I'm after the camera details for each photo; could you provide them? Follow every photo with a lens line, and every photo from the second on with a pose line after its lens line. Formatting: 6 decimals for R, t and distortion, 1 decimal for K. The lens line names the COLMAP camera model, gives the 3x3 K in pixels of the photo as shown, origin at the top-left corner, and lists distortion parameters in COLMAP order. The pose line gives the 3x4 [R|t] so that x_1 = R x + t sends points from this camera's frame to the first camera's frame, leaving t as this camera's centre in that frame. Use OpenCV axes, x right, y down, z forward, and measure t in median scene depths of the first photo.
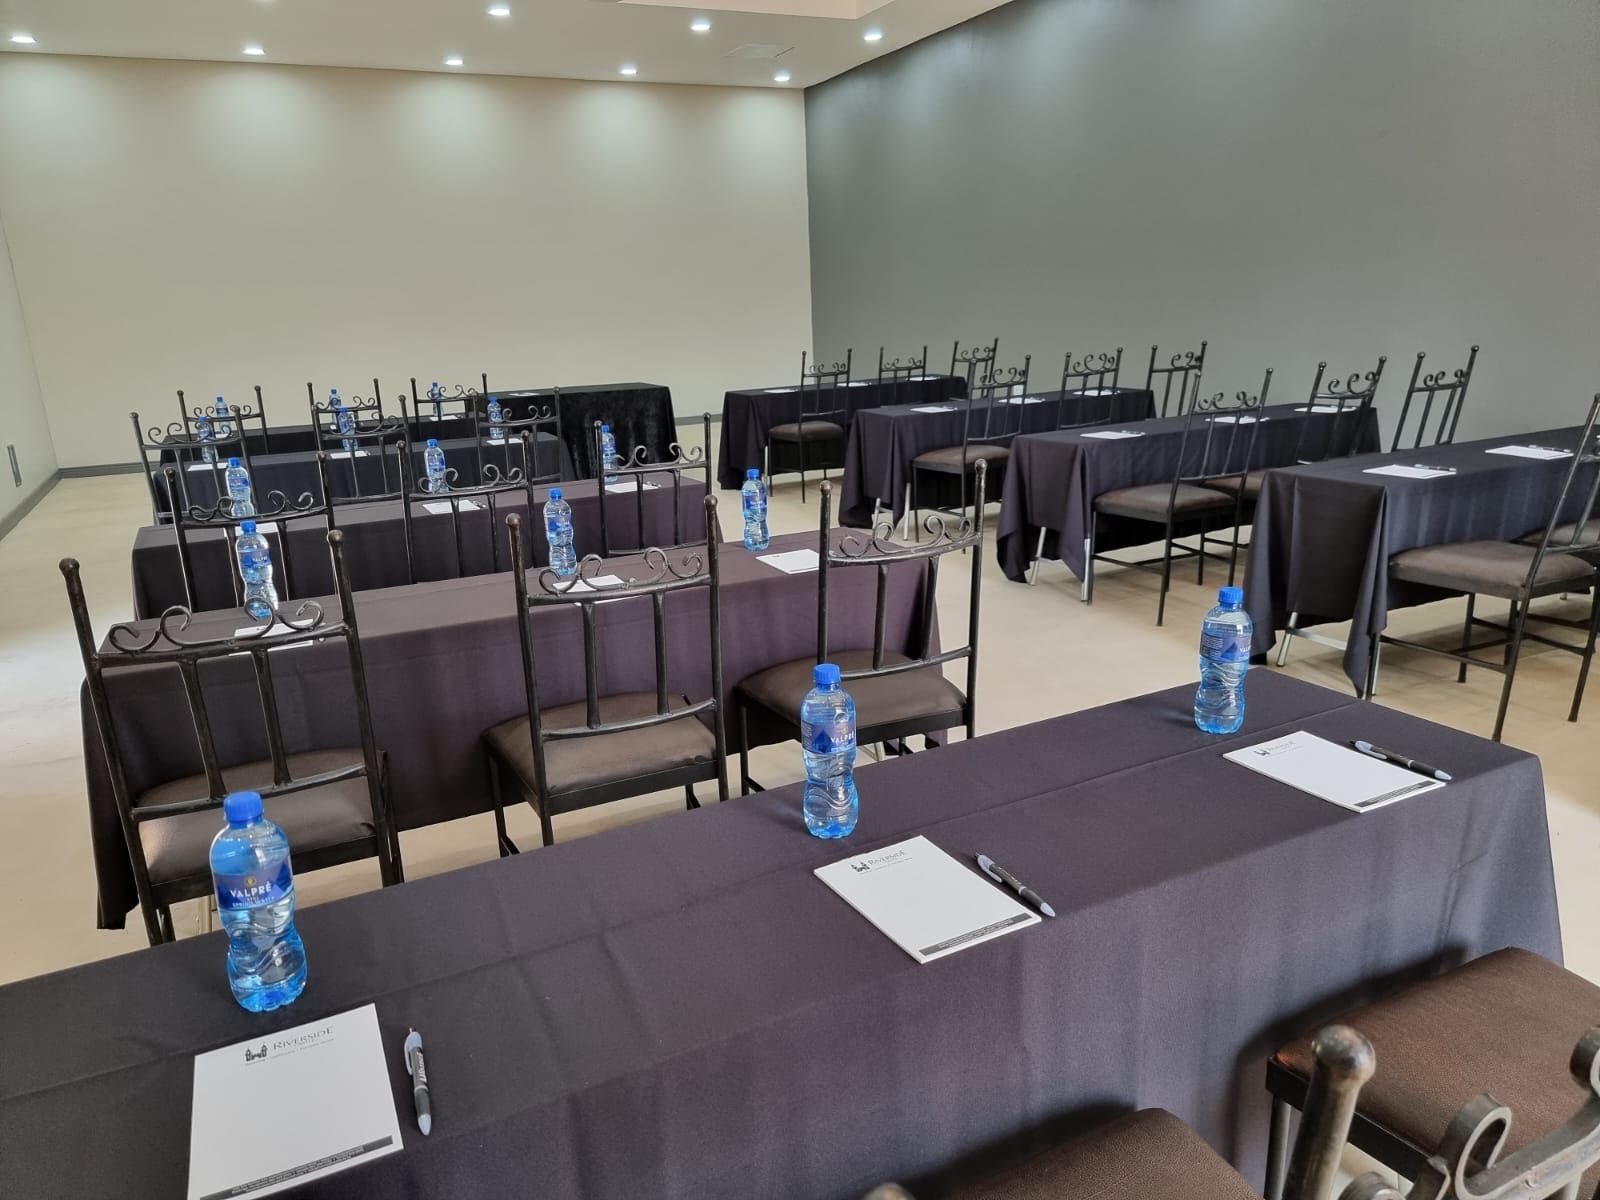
lens RADIAL K [[1079.3, 0, 808.6], [0, 1079.3, 618.7], [0, 0, 1]] dist [0.099095, -0.097916]
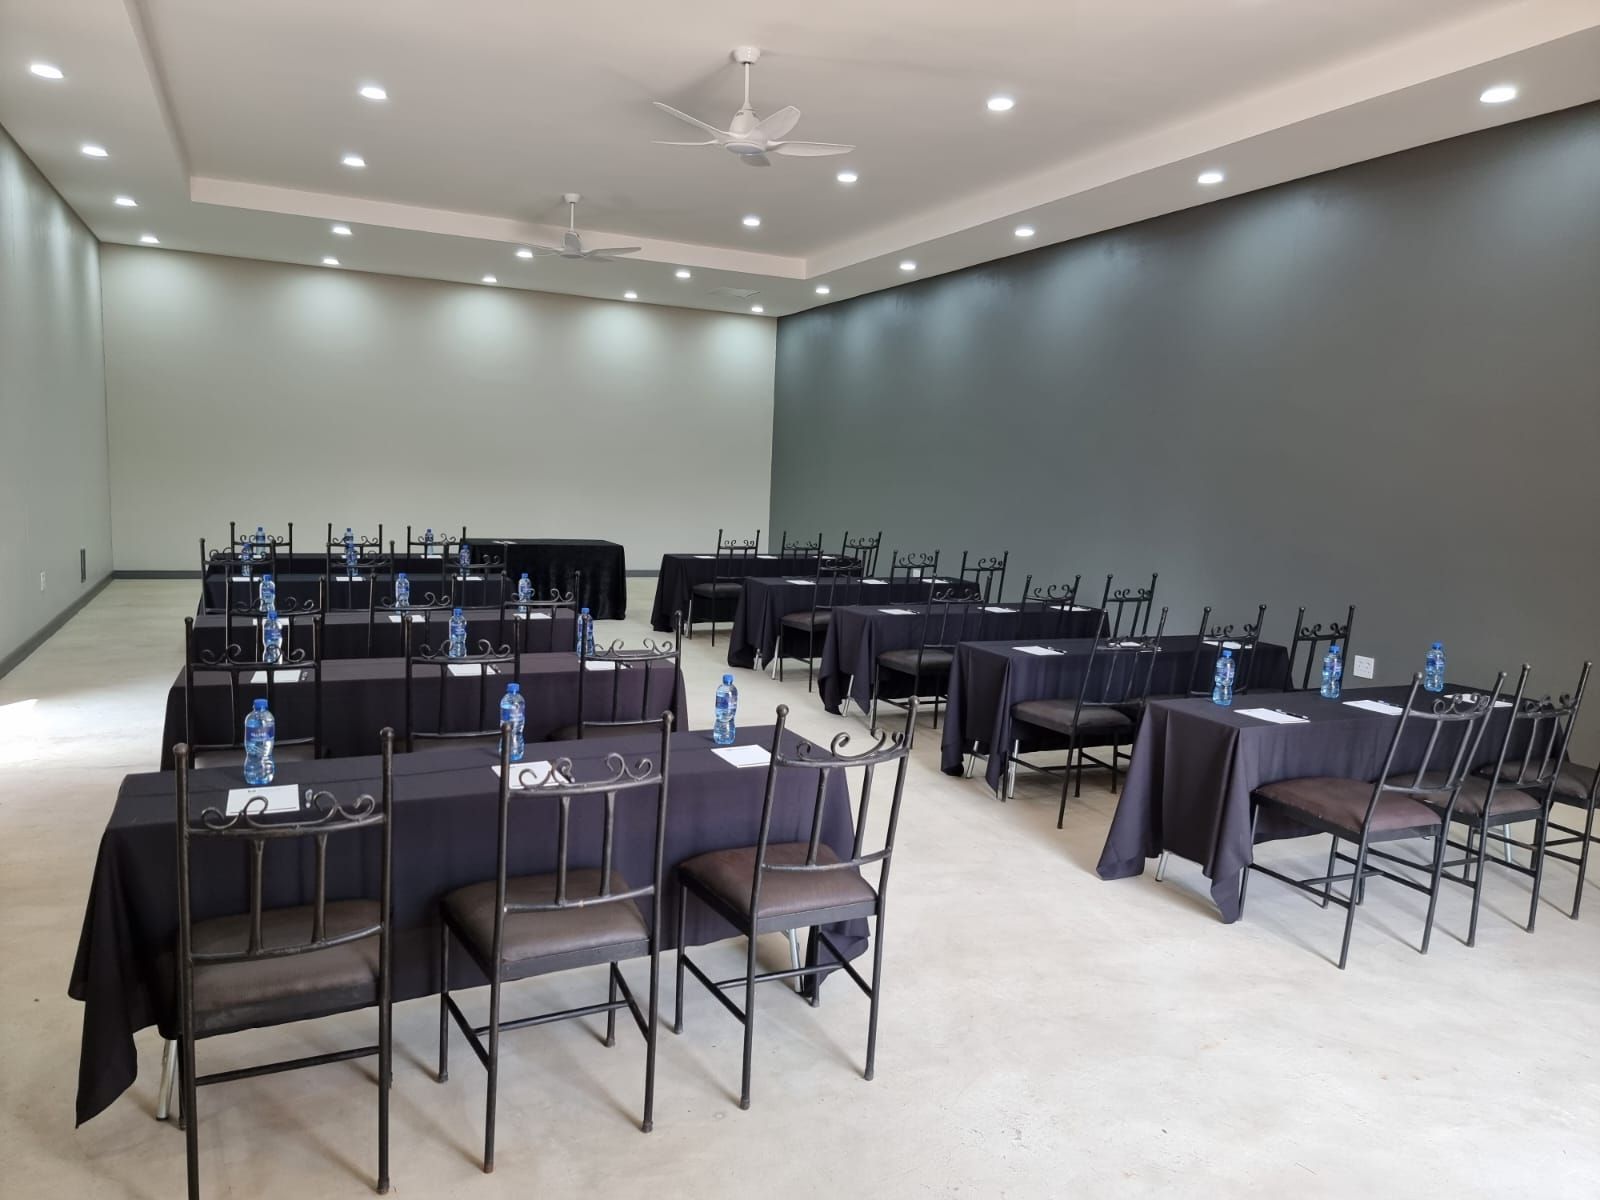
lens RADIAL K [[1079.3, 0, 808.6], [0, 1079.3, 618.7], [0, 0, 1]] dist [0.099095, -0.097916]
pose [[0.996215, 0.086399, -0.009486, 0.149497], [-0.086857, 0.985476, -0.145919, 0.043229], [-0.003259, 0.146191, 0.989251, -0.305444]]
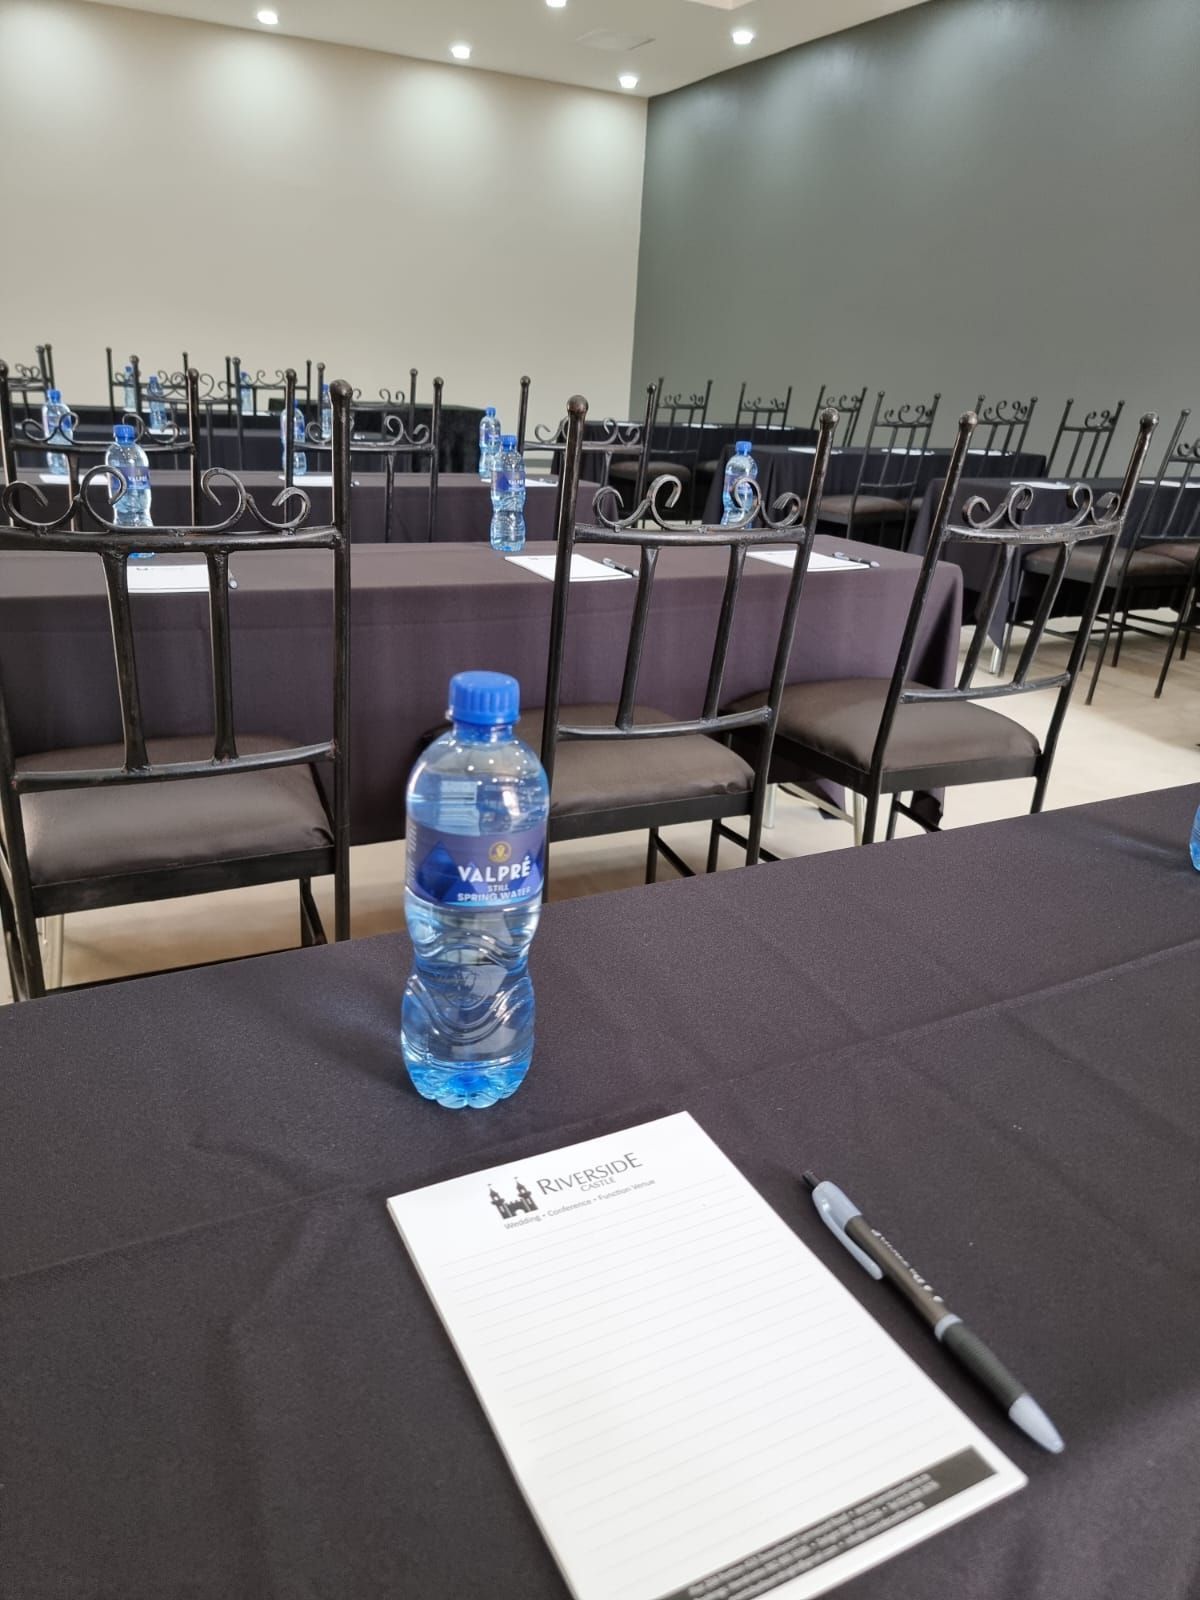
lens RADIAL K [[1079.3, 0, 600.0], [0, 1079.3, 800.0], [0, 0, 1]] dist [0.099095, -0.097916]
pose [[0.995596, 0.080422, 0.048165, -0.086104], [-0.084409, 0.992588, 0.087429, 0.030112], [-0.040777, -0.091110, 0.995006, 0.093196]]
